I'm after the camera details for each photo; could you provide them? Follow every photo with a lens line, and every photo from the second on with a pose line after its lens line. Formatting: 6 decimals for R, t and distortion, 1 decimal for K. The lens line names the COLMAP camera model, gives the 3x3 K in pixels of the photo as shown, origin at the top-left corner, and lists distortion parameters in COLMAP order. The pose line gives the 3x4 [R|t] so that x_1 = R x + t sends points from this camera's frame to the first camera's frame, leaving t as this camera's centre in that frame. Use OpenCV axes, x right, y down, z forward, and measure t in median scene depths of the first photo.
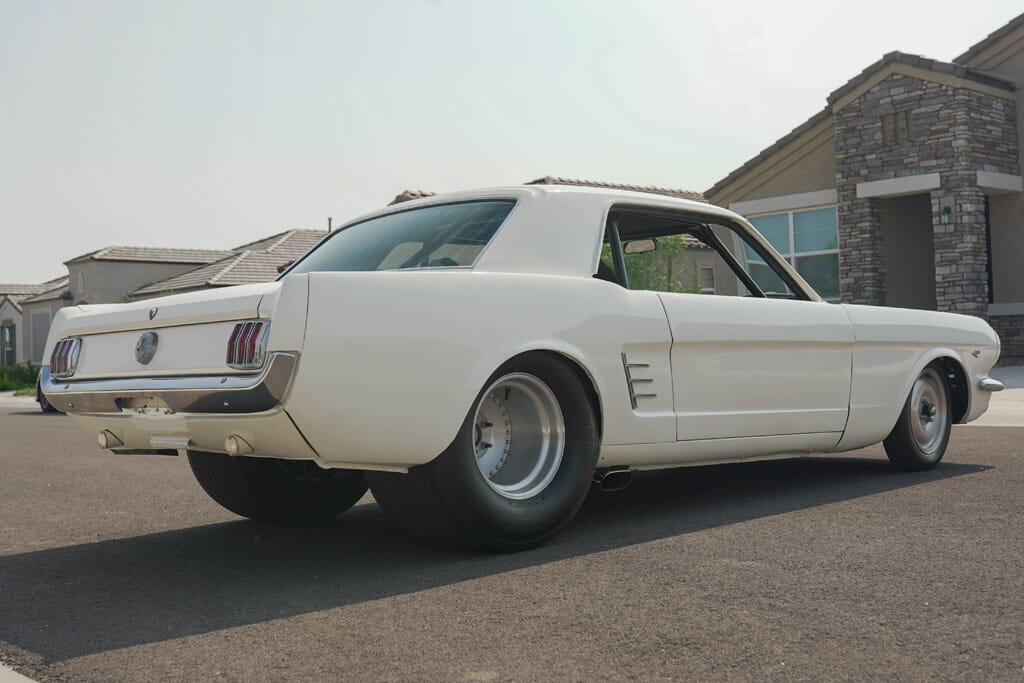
lens RADIAL K [[1117.7, 0, 512.0], [0, 1117.7, 341.5], [0, 0, 1]] dist [-0.022867, -0.026692]
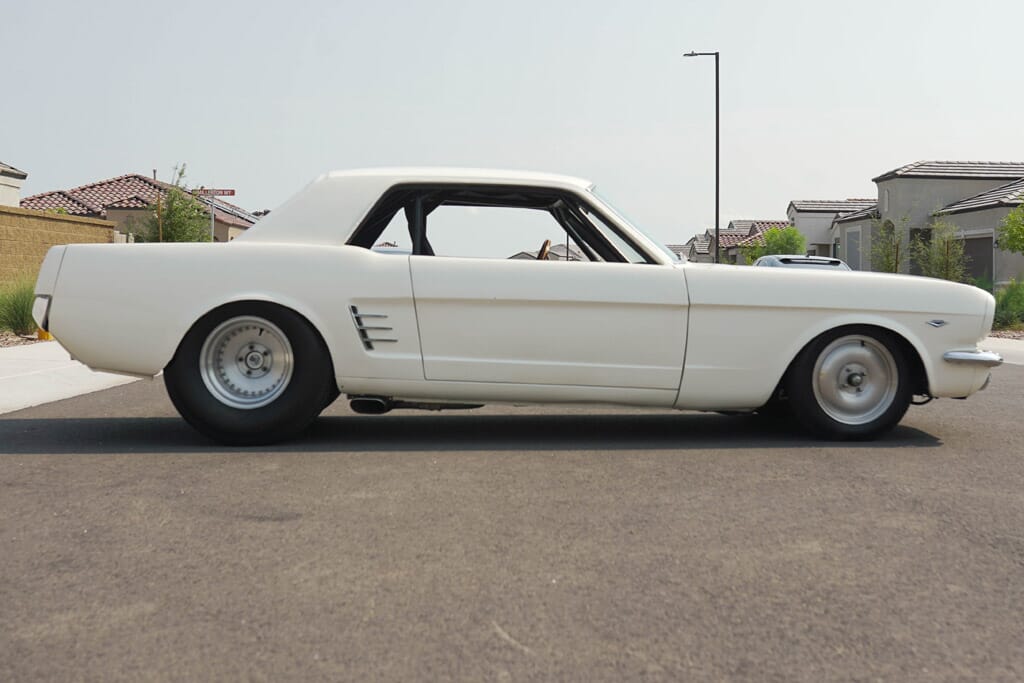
lens RADIAL K [[1238.1, 0, 559.5], [0, 1238.1, 277.8], [0, 0, 1]] dist [0.015562, -0.314931]
pose [[0.812506, 0.032776, -0.582031, 1.075913], [-0.027215, 0.999462, 0.018290, -0.051846], [0.582317, 0.000979, 0.812961, -0.007735]]
